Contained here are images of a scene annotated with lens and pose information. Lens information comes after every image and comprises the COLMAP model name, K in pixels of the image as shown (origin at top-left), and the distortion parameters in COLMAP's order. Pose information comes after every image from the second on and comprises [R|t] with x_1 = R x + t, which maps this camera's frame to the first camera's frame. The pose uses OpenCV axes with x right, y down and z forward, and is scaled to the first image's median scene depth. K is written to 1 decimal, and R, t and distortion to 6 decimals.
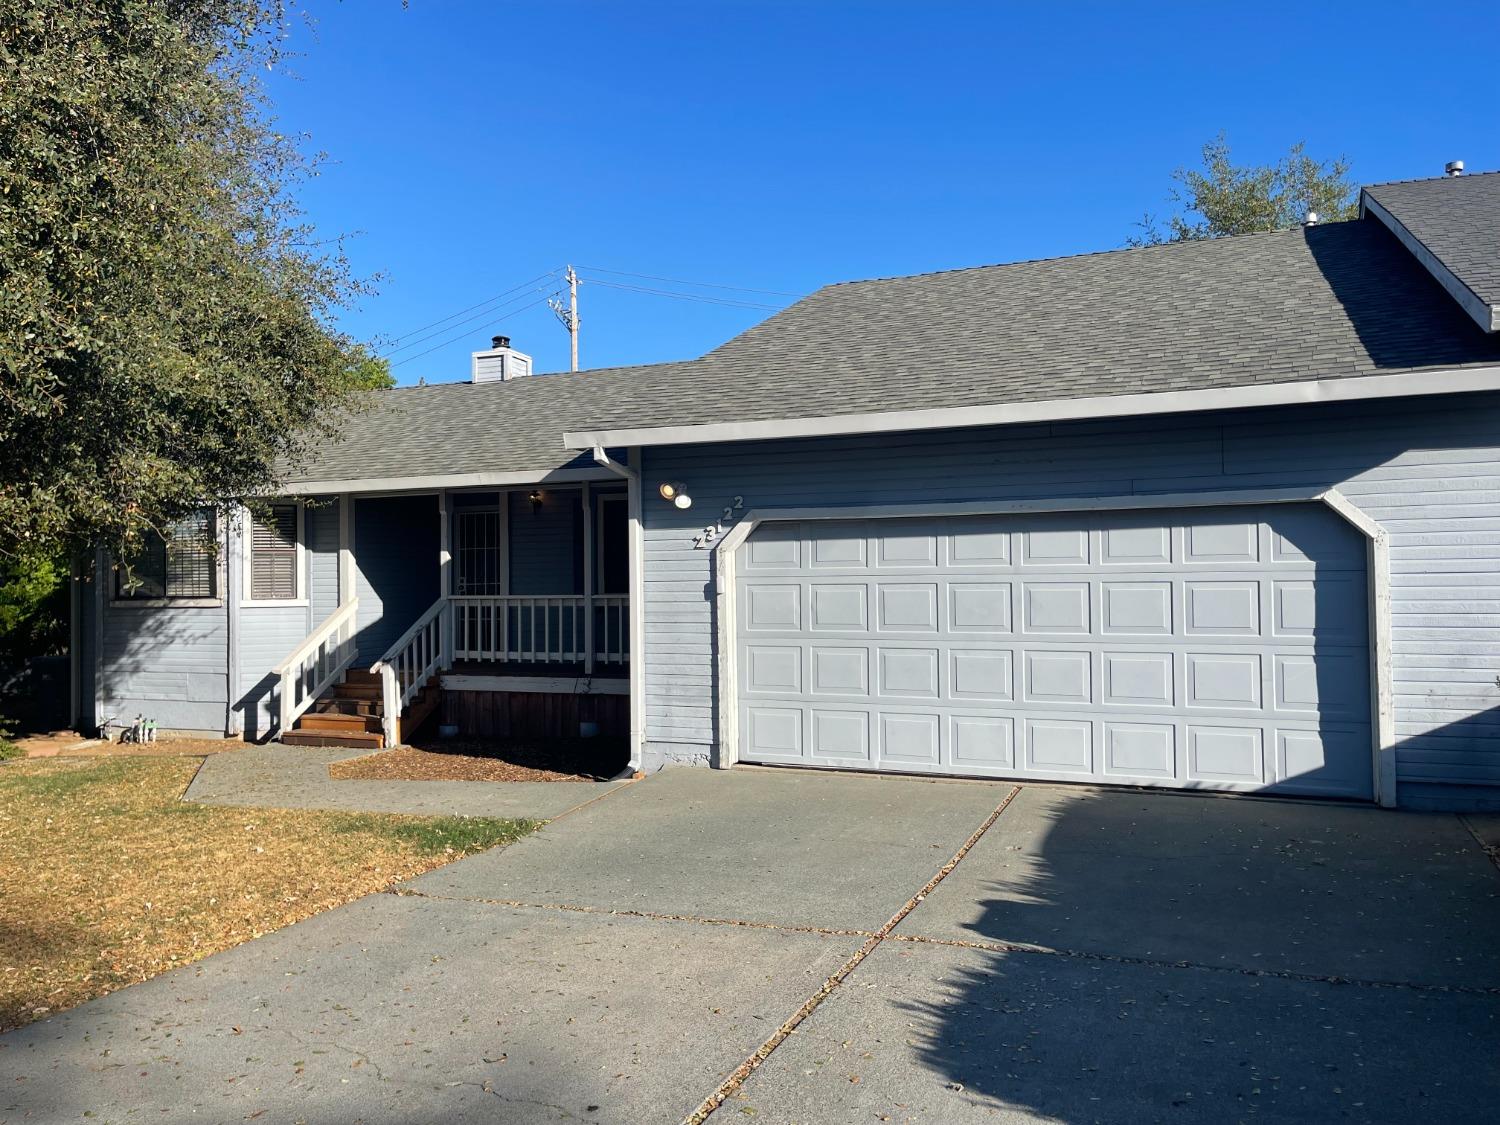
lens RADIAL K [[1135.6, 0, 750.8], [0, 1135.6, 539.2], [0, 0, 1]] dist [0.072637, -0.088685]
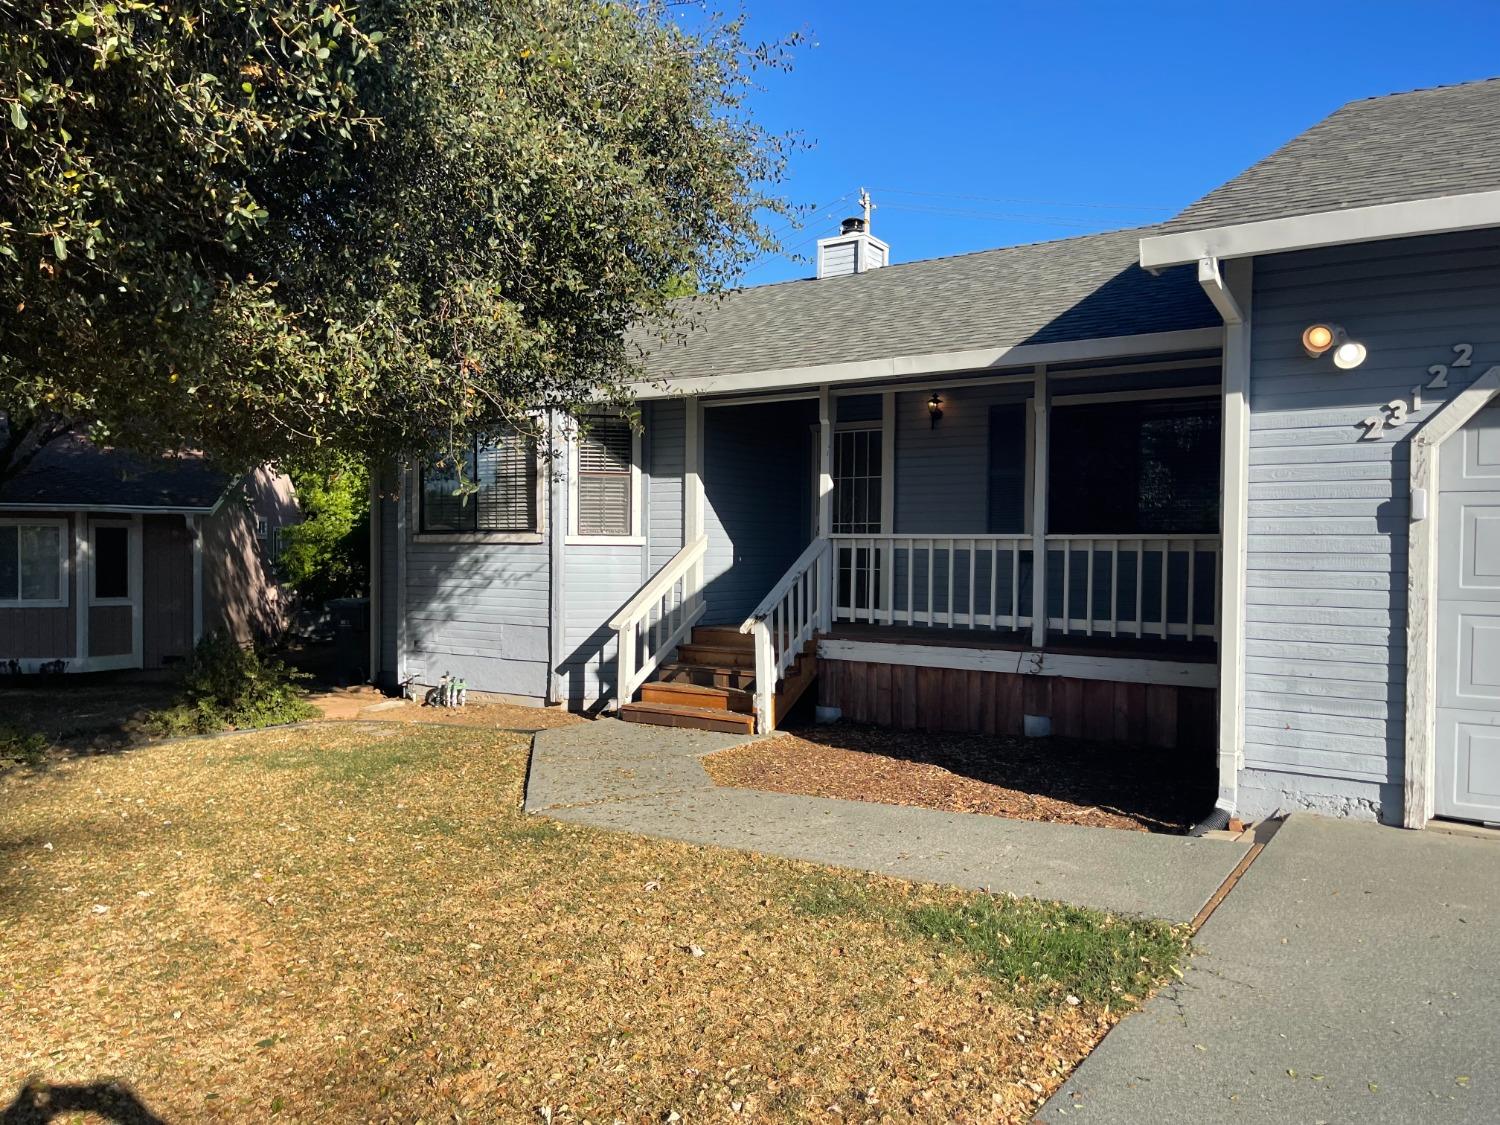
lens RADIAL K [[1135.6, 0, 750.8], [0, 1135.6, 539.2], [0, 0, 1]] dist [0.072637, -0.088685]
pose [[0.978761, 0.018394, -0.204178, -0.166473], [-0.012292, 0.999440, 0.031115, 0.031384], [0.204636, -0.027945, 0.978439, 0.268389]]
